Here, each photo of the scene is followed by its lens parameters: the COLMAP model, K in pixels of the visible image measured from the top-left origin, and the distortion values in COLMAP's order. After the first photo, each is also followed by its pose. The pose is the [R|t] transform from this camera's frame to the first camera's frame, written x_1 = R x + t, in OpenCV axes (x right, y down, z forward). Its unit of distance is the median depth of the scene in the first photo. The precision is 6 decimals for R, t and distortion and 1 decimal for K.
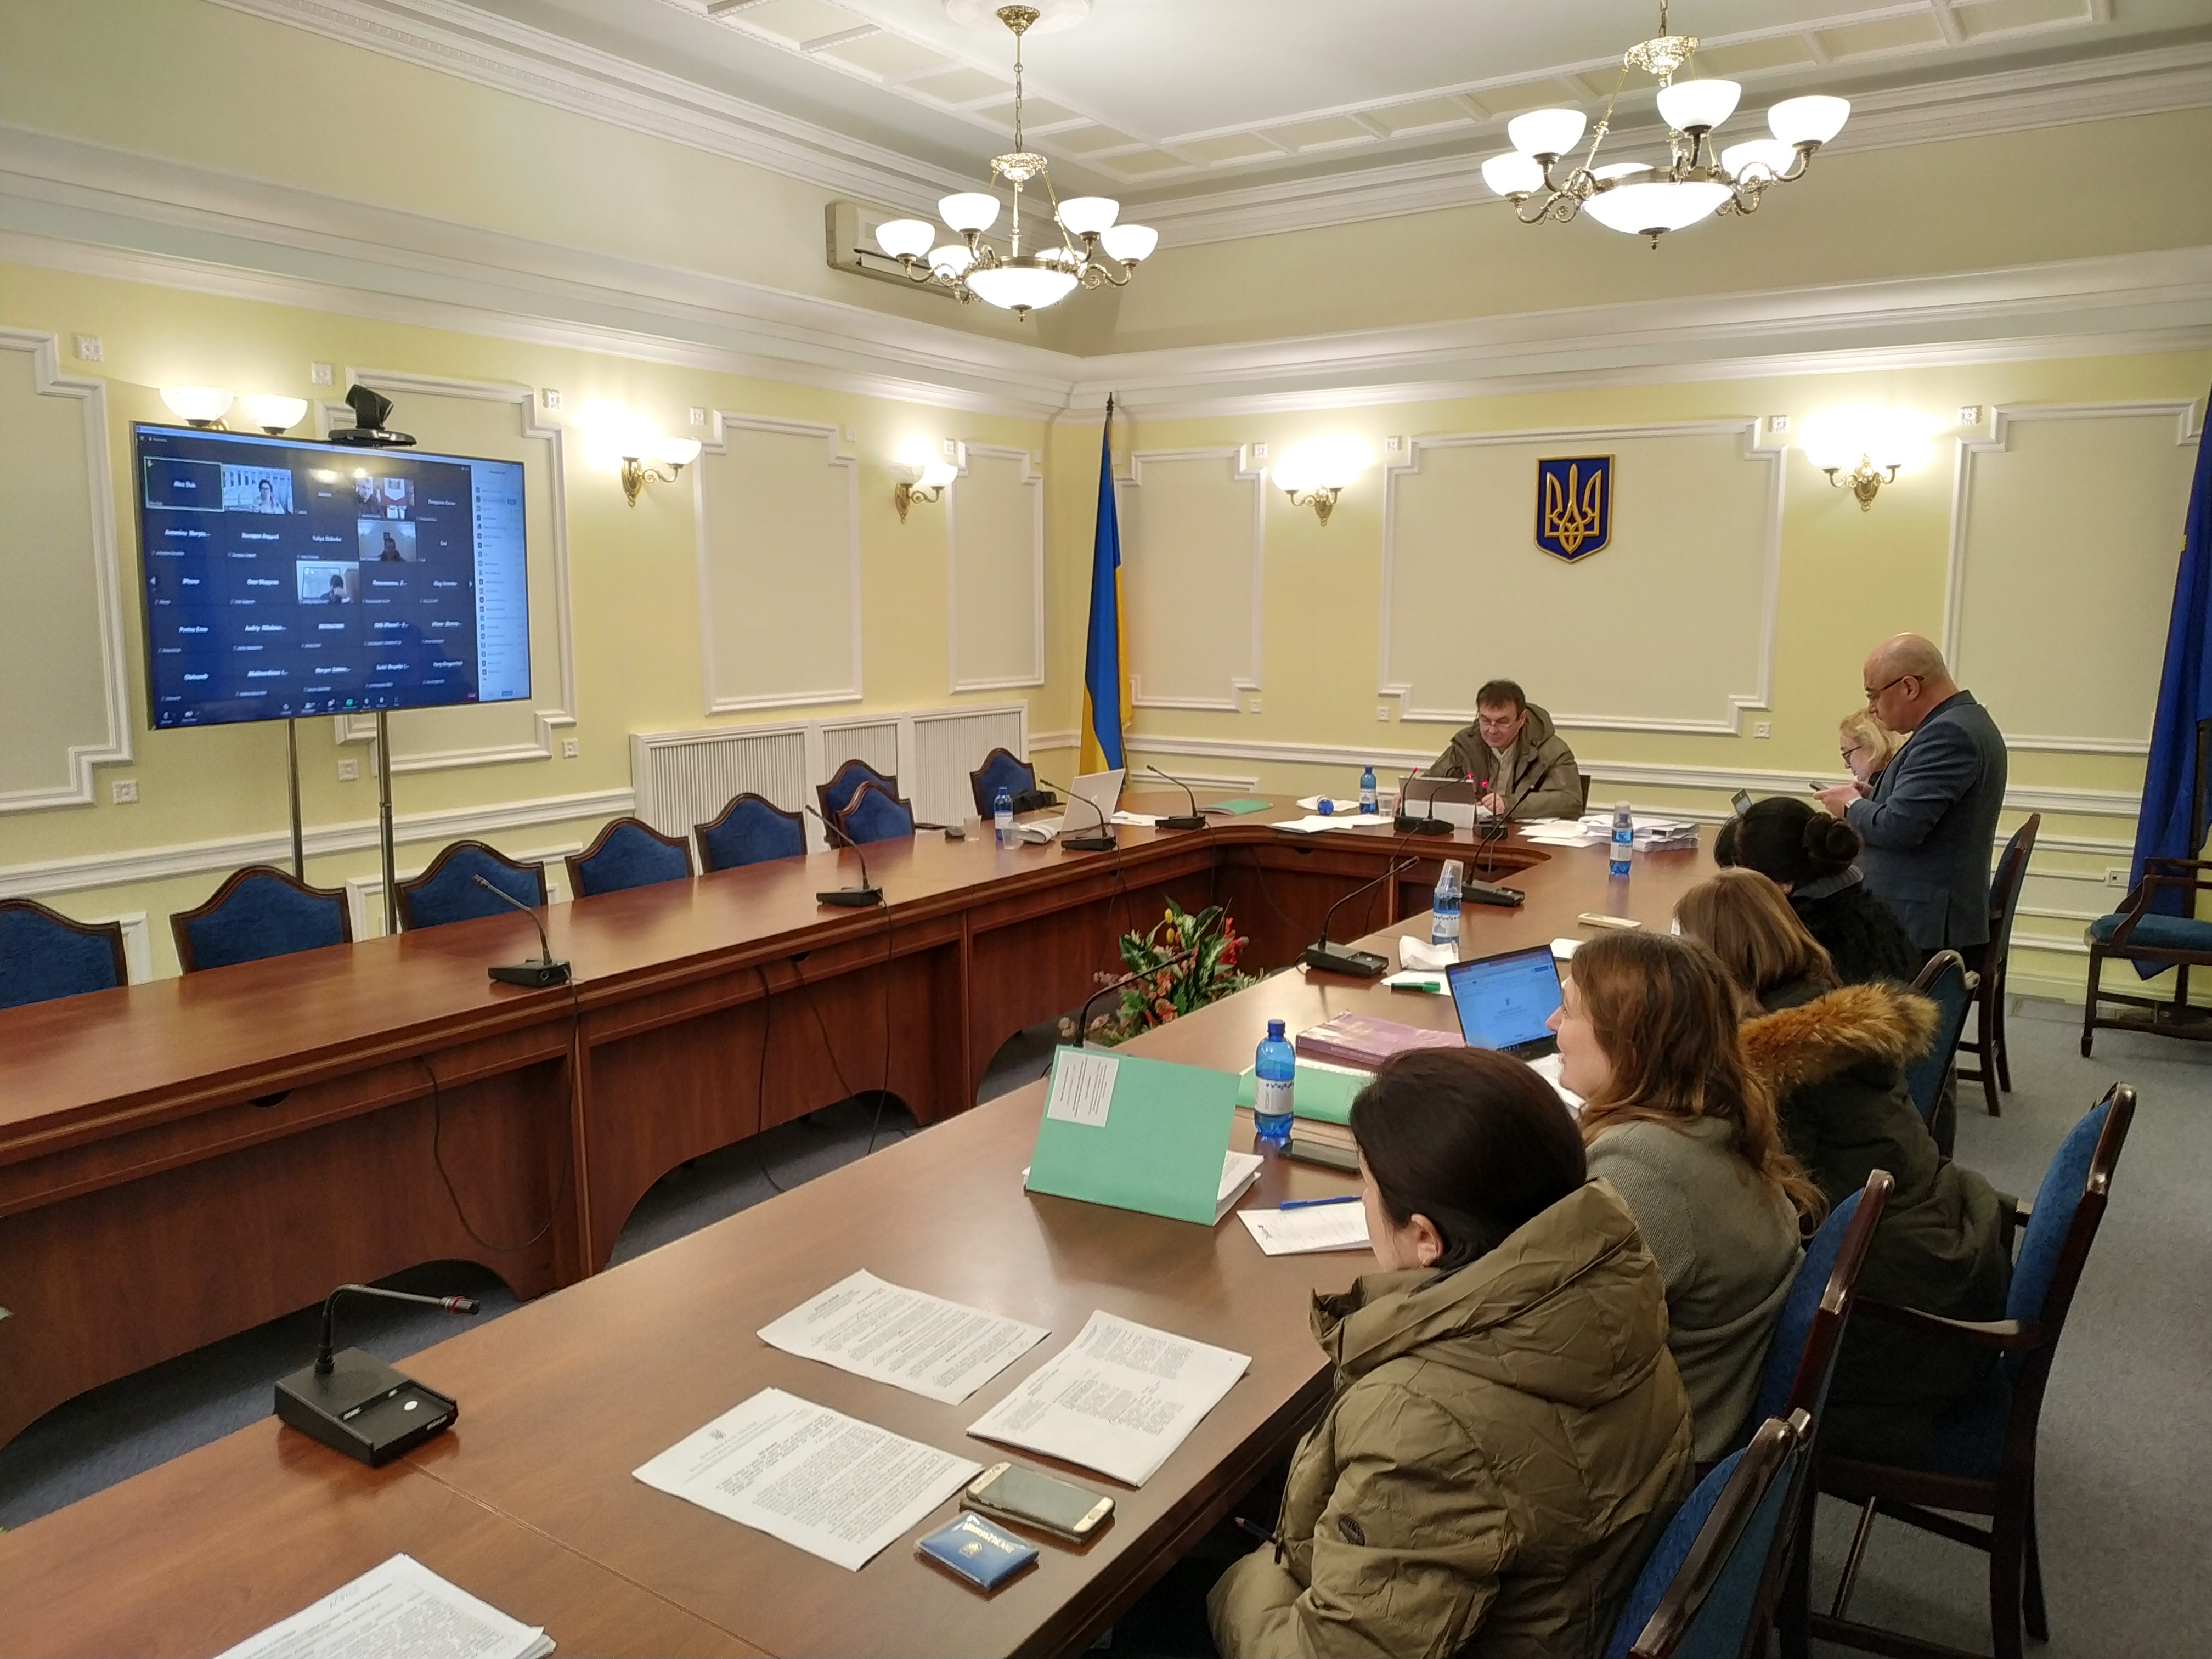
lens RADIAL K [[1654.2, 0, 1135.3], [0, 1654.2, 823.4], [0, 0, 1]] dist [0.018198, -0.035601]
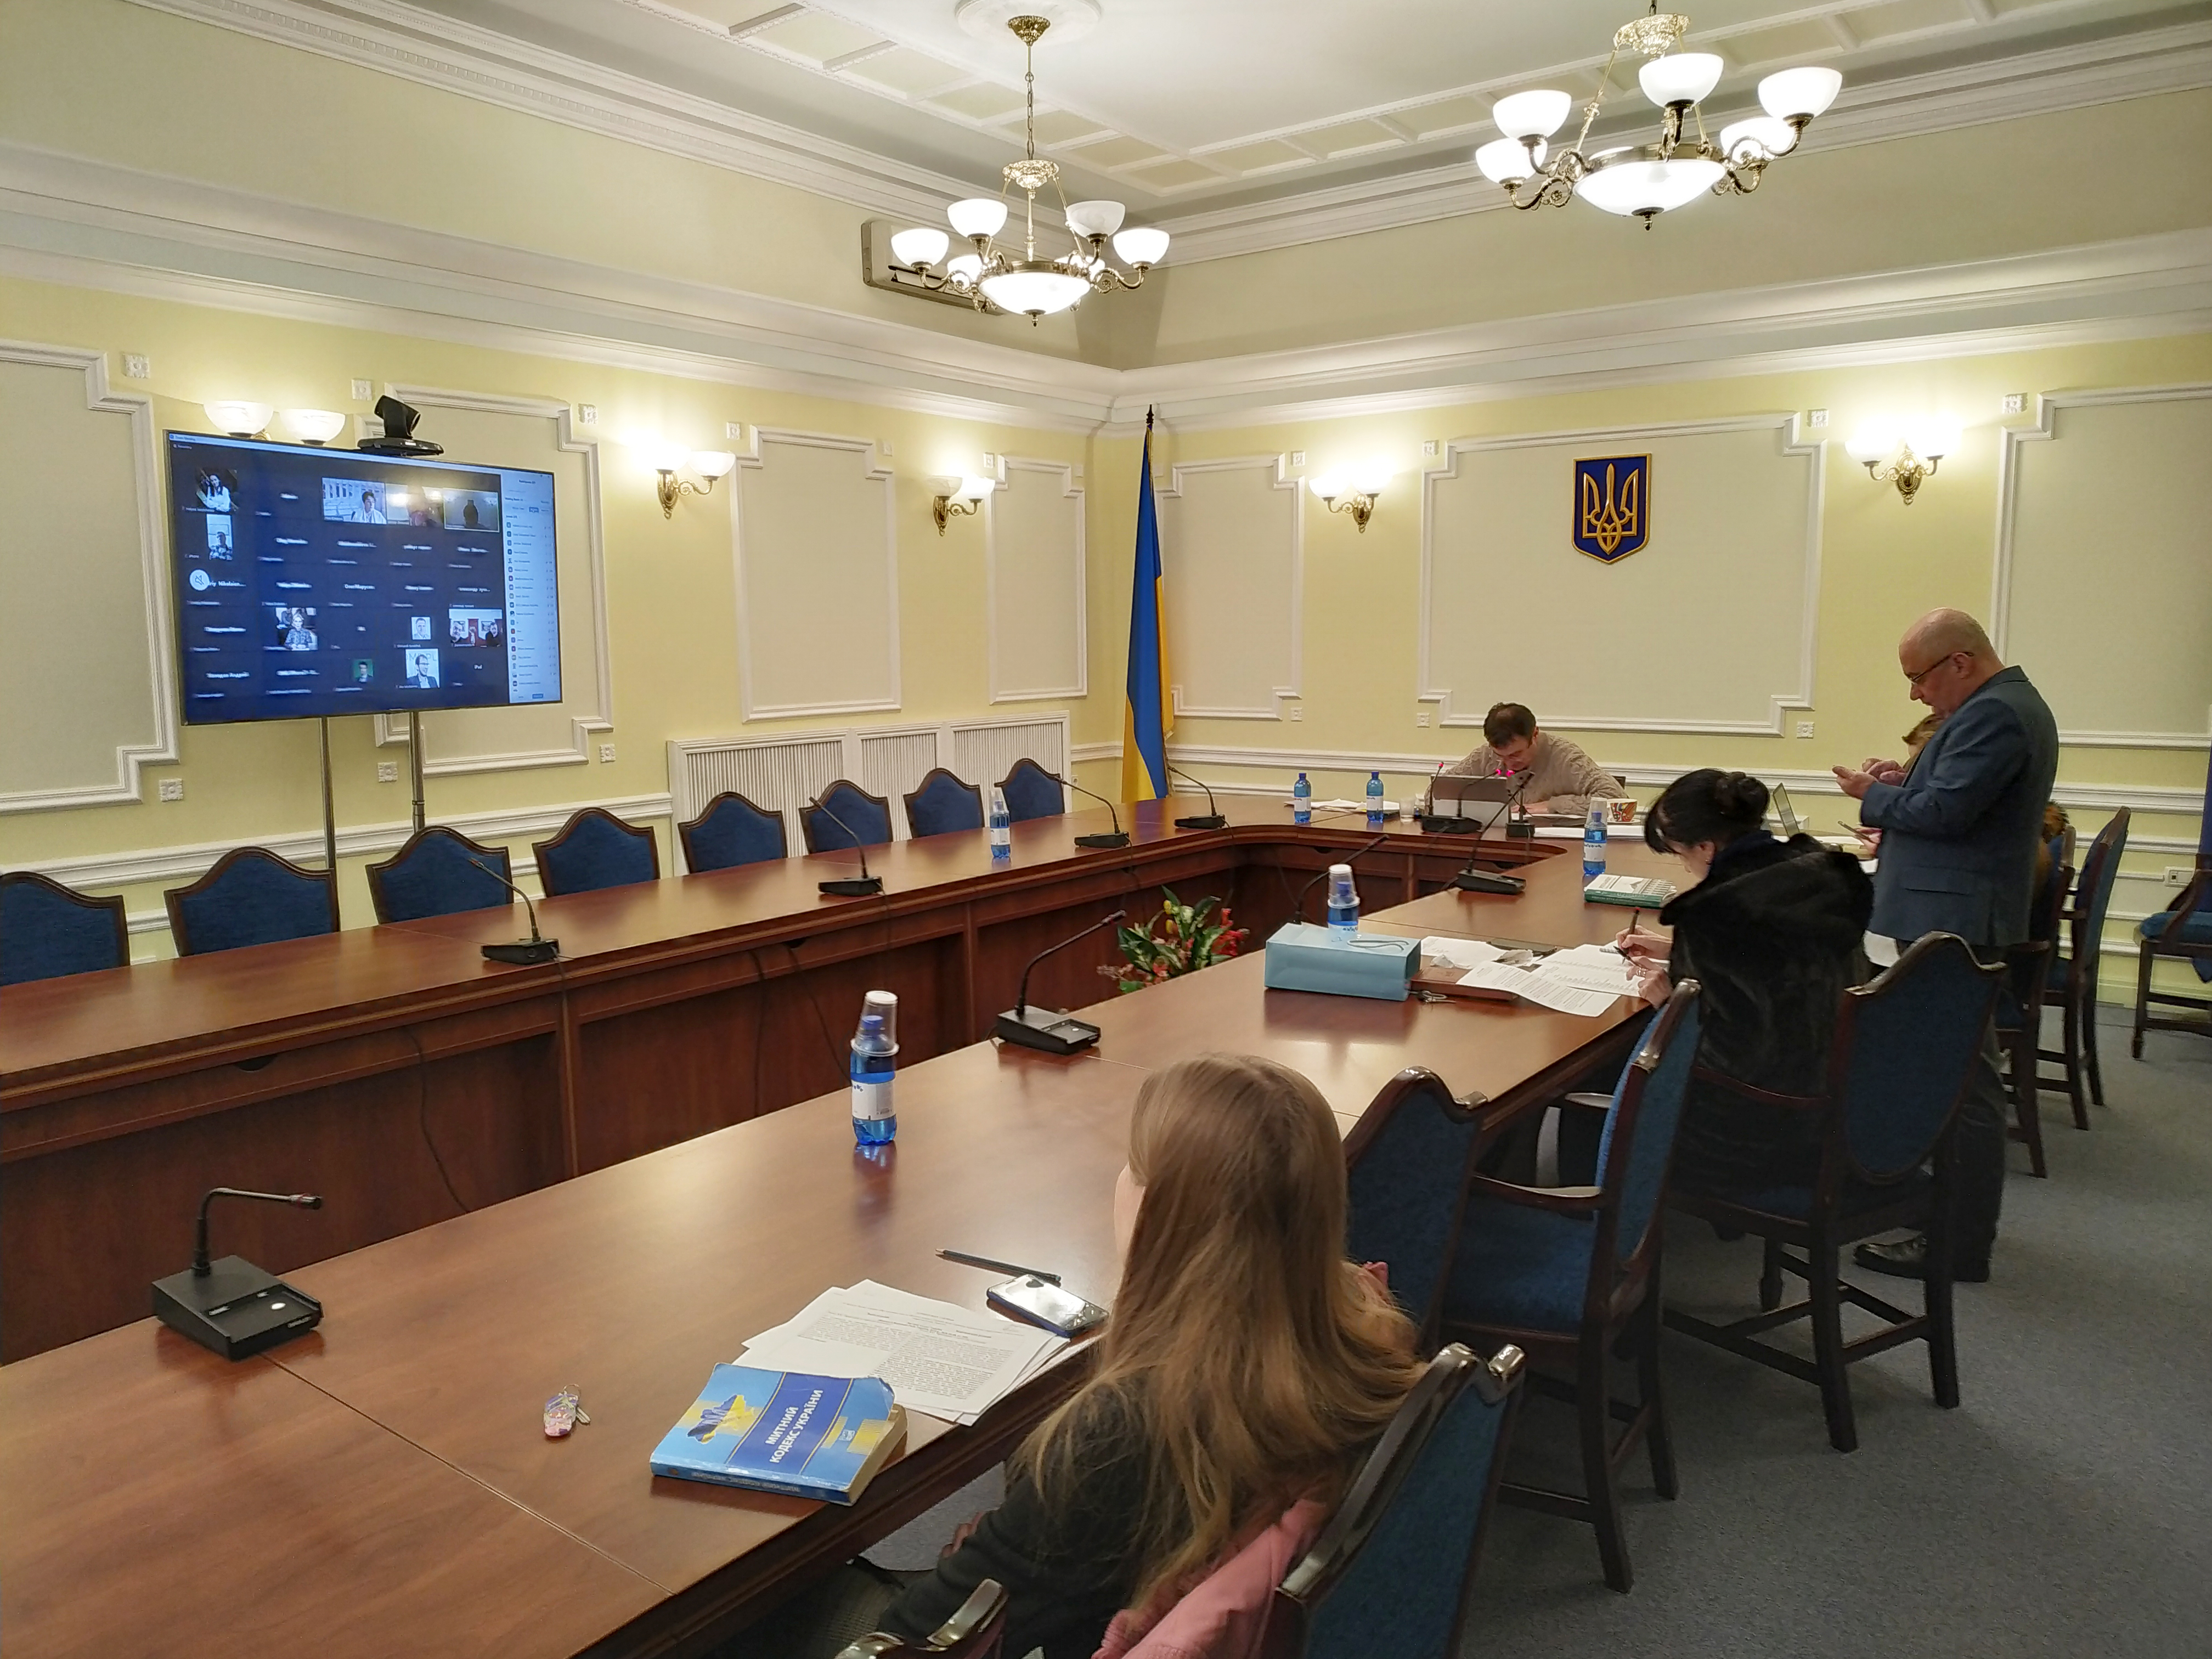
lens RADIAL K [[1654.2, 0, 1125.8], [0, 1654.2, 829.6], [0, 0, 1]] dist [0.018198, -0.035601]
pose [[0.997905, -0.004269, -0.064553, 0.046670], [0.003229, 0.999863, -0.016206, 0.019966], [0.064613, 0.015963, 0.997783, -0.002964]]
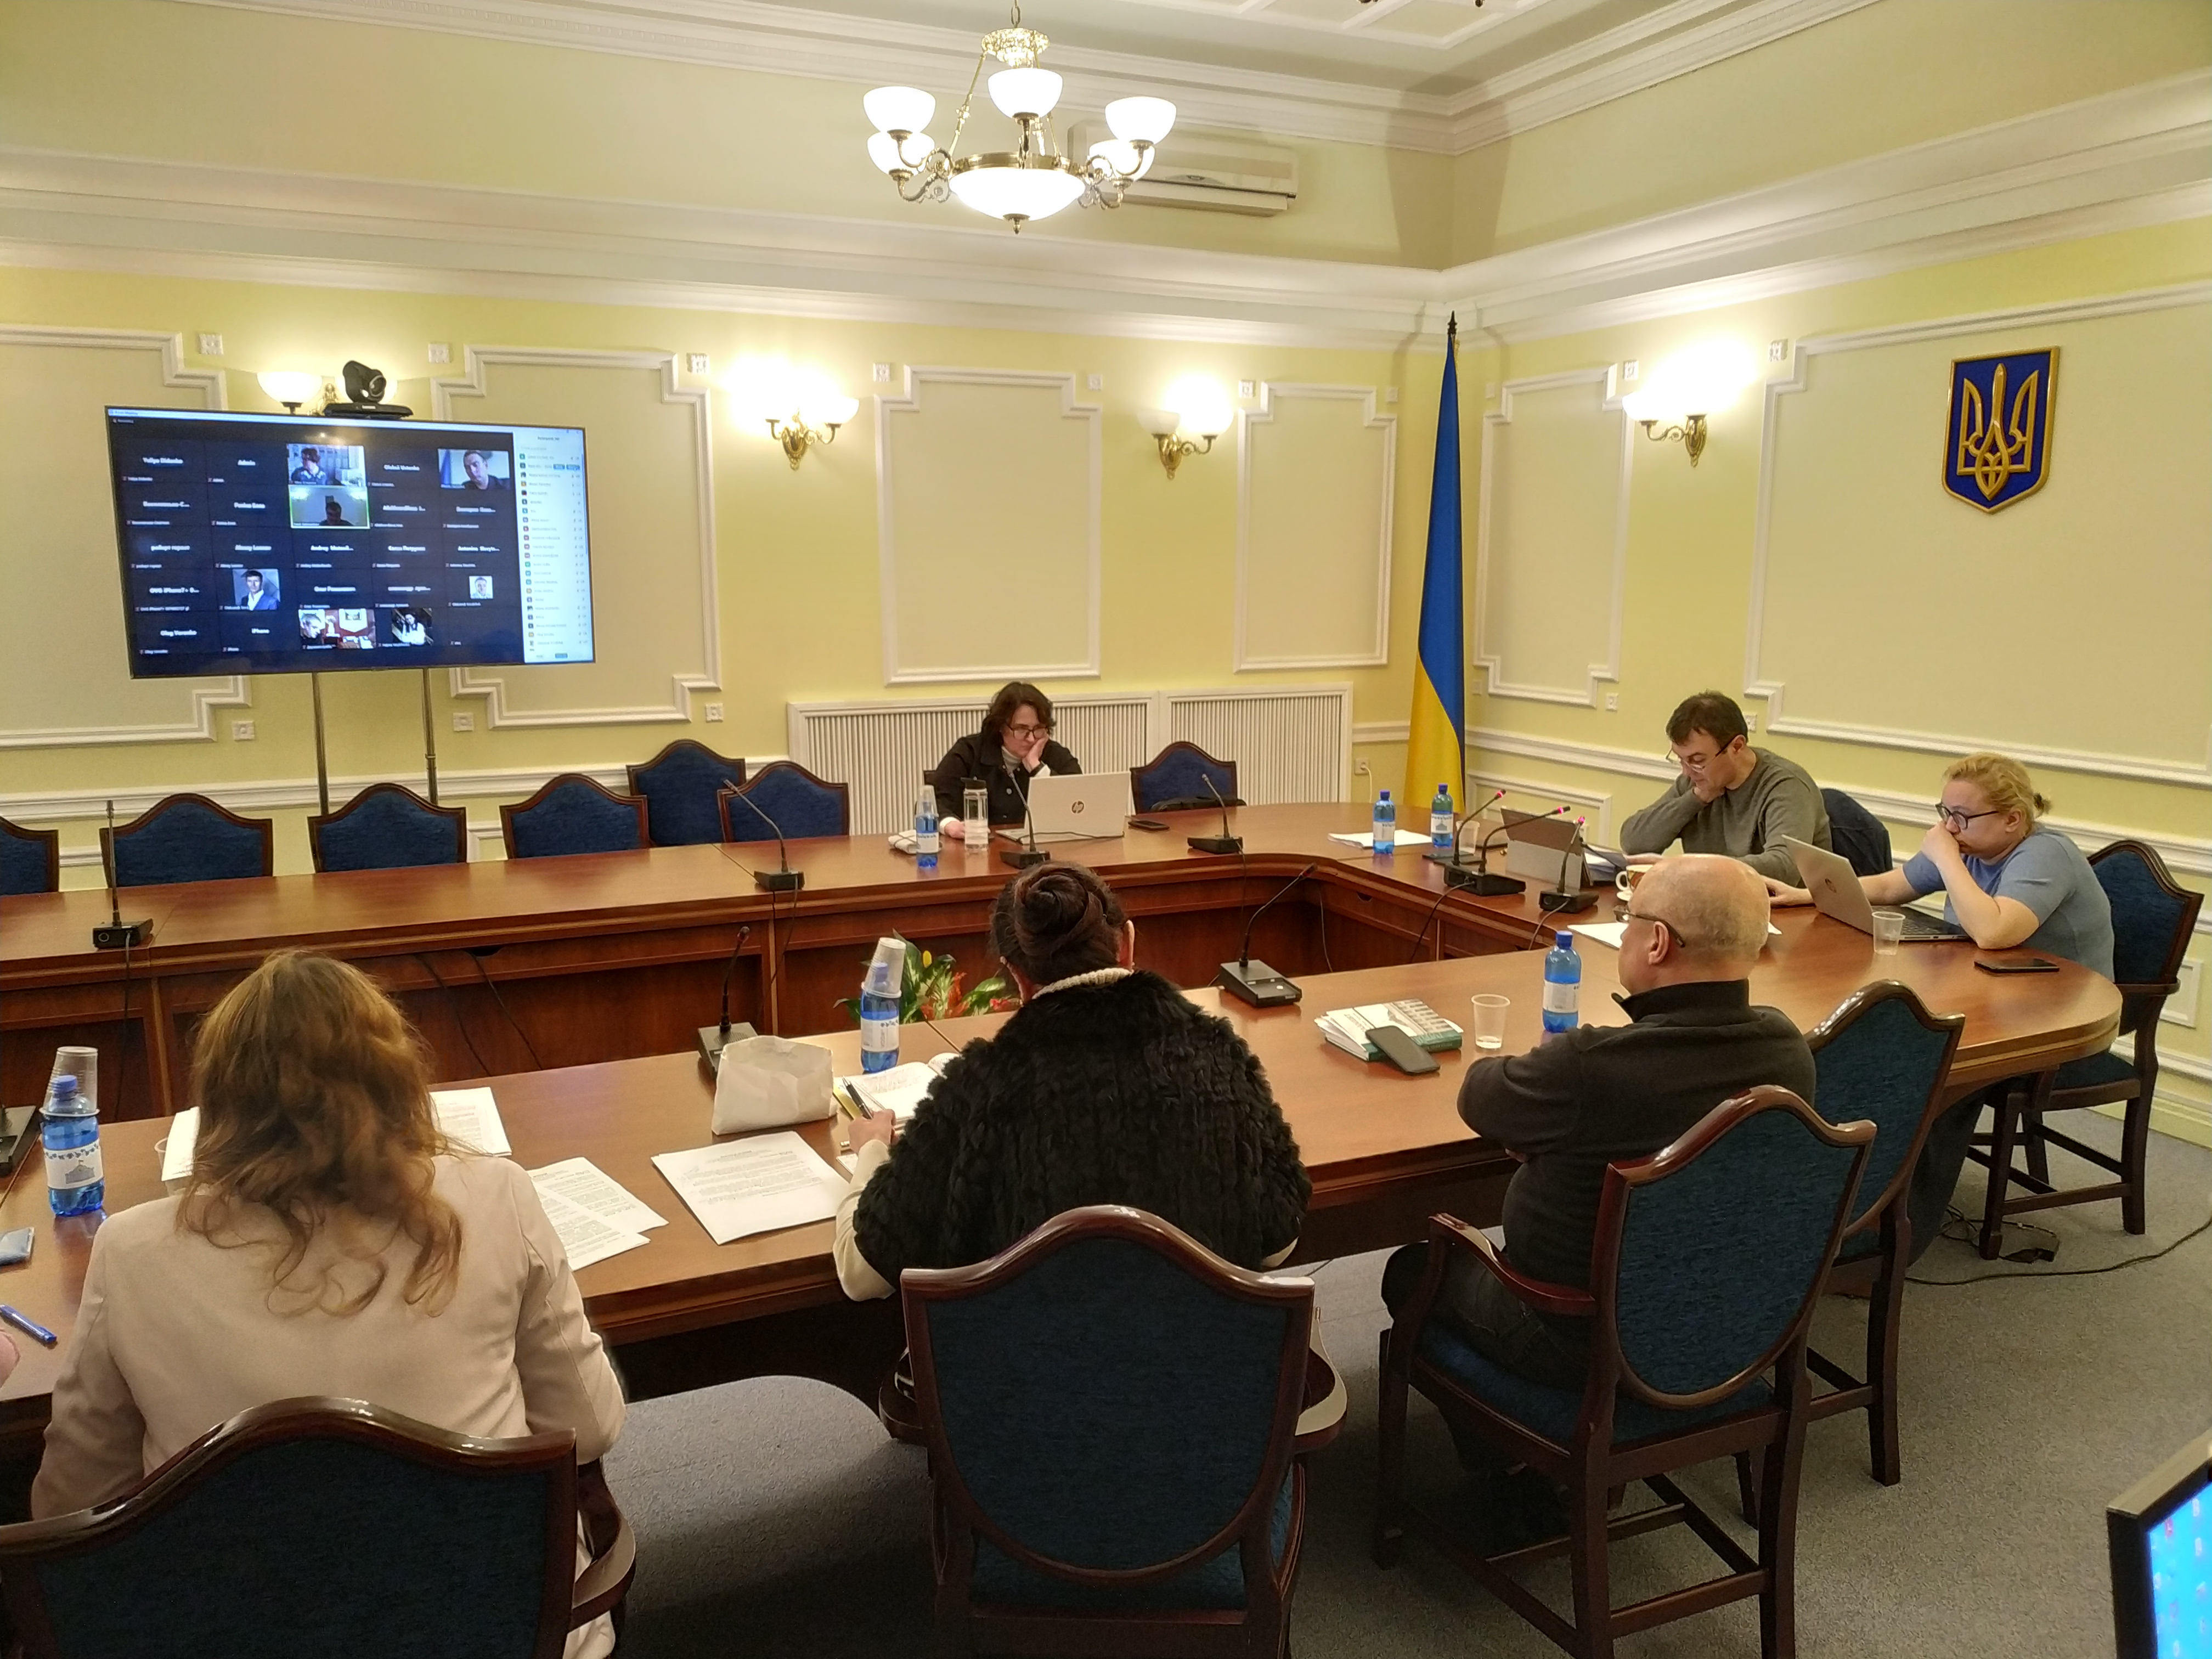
lens RADIAL K [[1654.2, 0, 1100.6], [0, 1654.2, 829.1], [0, 0, 1]] dist [0.018198, -0.035601]
pose [[0.829994, 0.091224, -0.550262, 0.420891], [-0.076857, 0.995829, 0.049163, -0.042580], [0.552452, 0.001486, 0.833543, 0.293736]]
